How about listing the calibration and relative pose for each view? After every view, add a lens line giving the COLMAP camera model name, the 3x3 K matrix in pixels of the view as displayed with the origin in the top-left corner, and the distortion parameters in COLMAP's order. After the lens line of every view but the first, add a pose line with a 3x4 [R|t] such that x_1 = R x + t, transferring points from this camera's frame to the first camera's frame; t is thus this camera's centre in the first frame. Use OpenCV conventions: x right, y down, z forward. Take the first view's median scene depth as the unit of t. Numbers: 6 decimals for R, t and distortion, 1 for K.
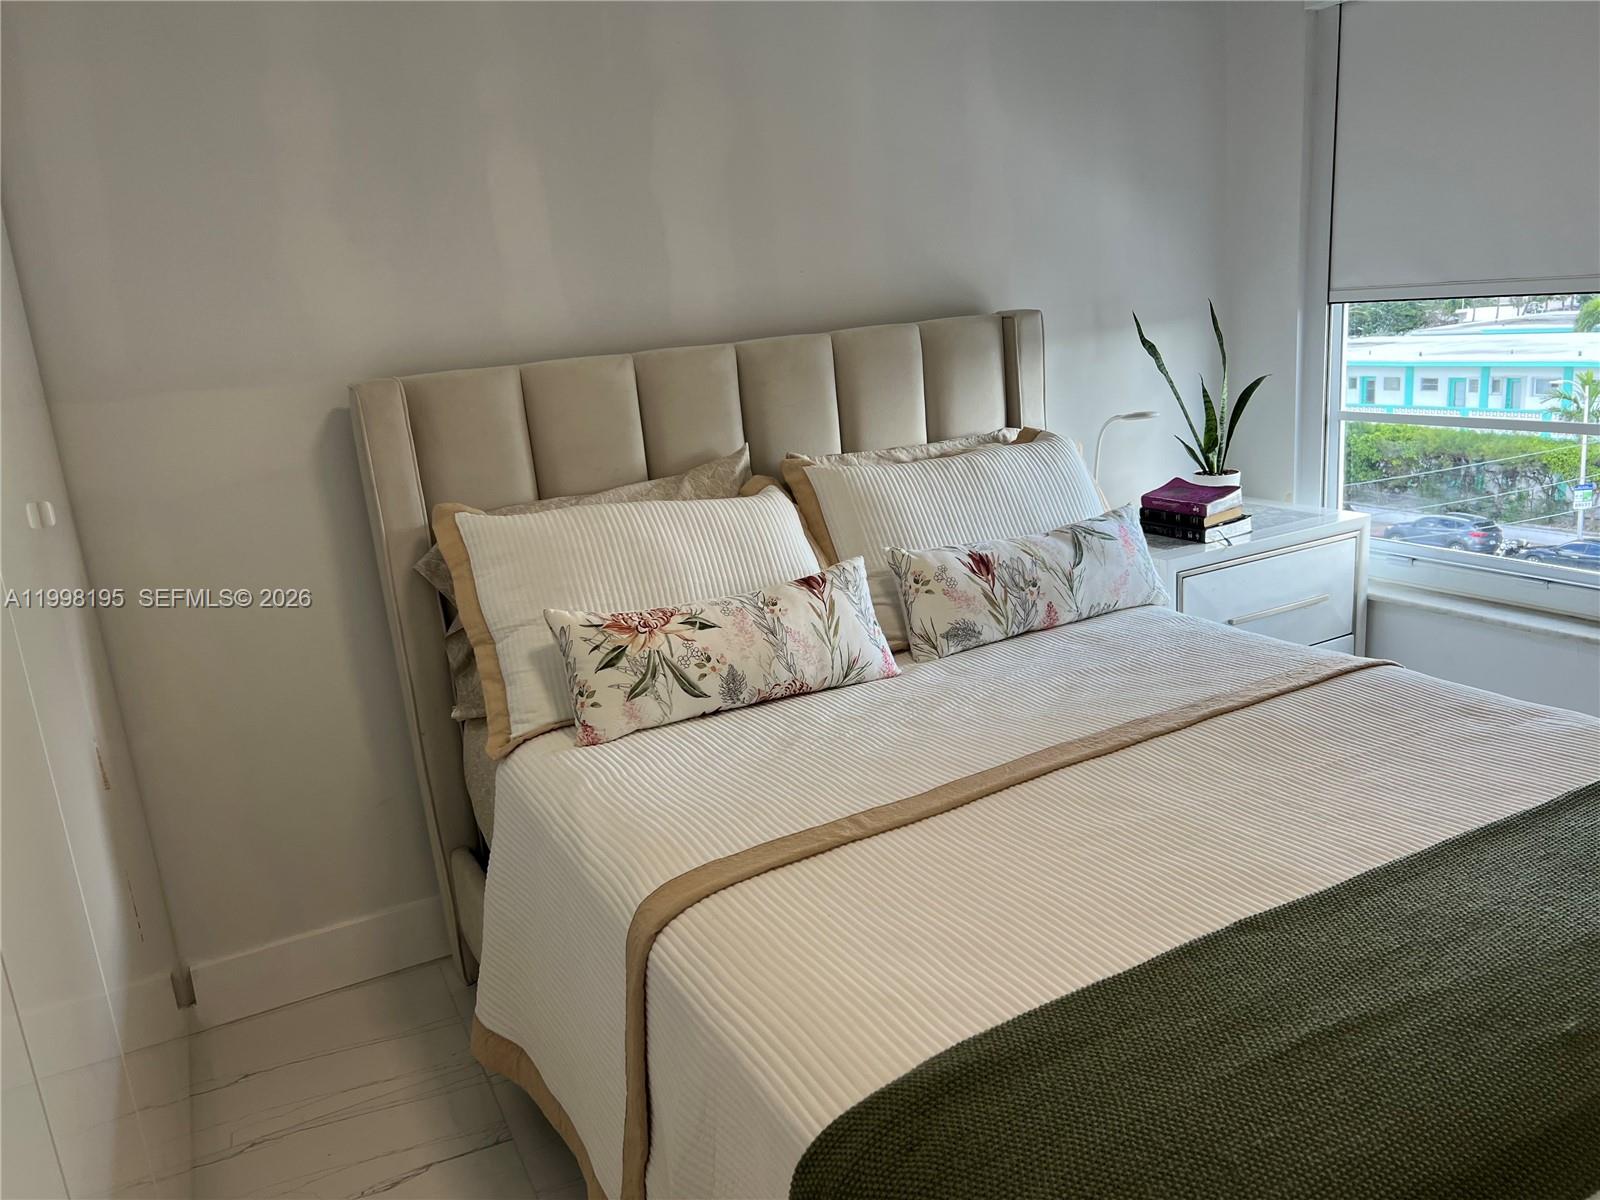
lens RADIAL K [[1194.5, 0, 800.0], [0, 1194.5, 600.0], [0, 0, 1]] dist [0.073712, -0.097849]
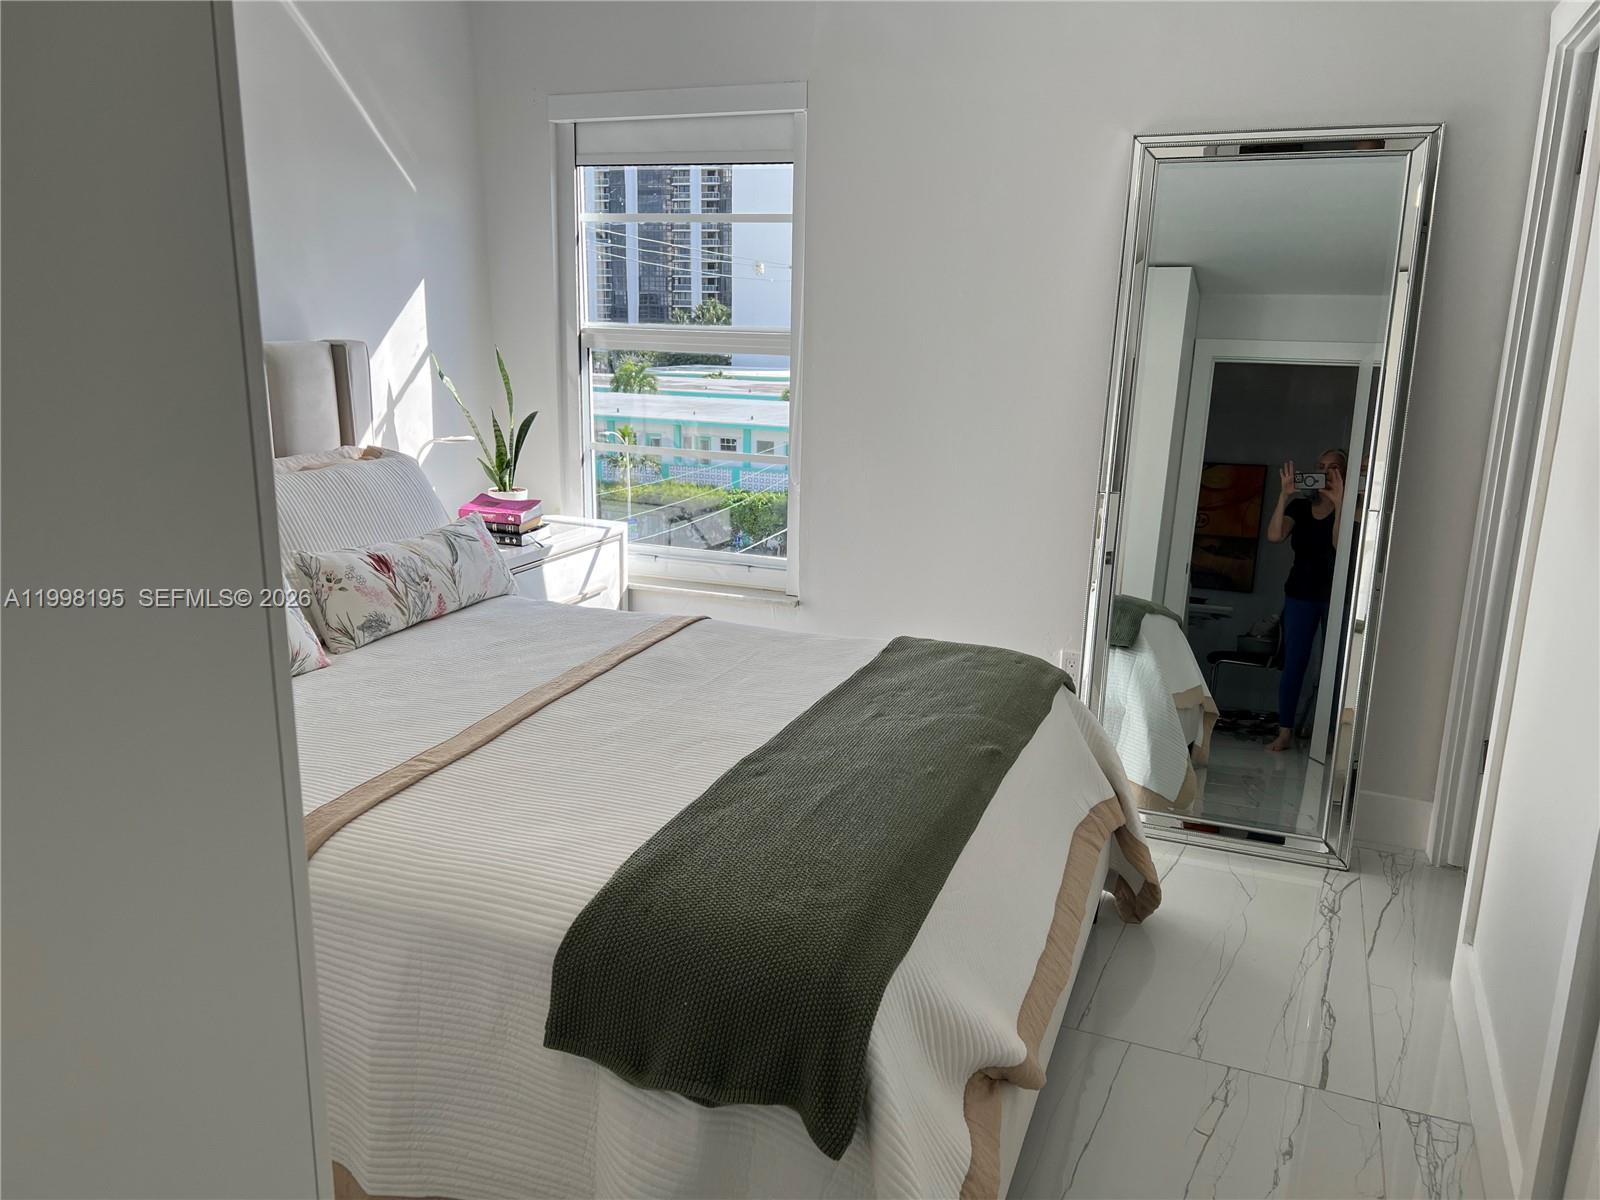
lens RADIAL K [[1194.5, 0, 800.0], [0, 1194.5, 600.0], [0, 0, 1]] dist [0.073712, -0.097849]
pose [[0.752158, -0.056718, 0.656537, -0.298504], [0.077450, 0.996993, -0.002601, 0.037983], [-0.654415, 0.052805, 0.754289, -0.108631]]
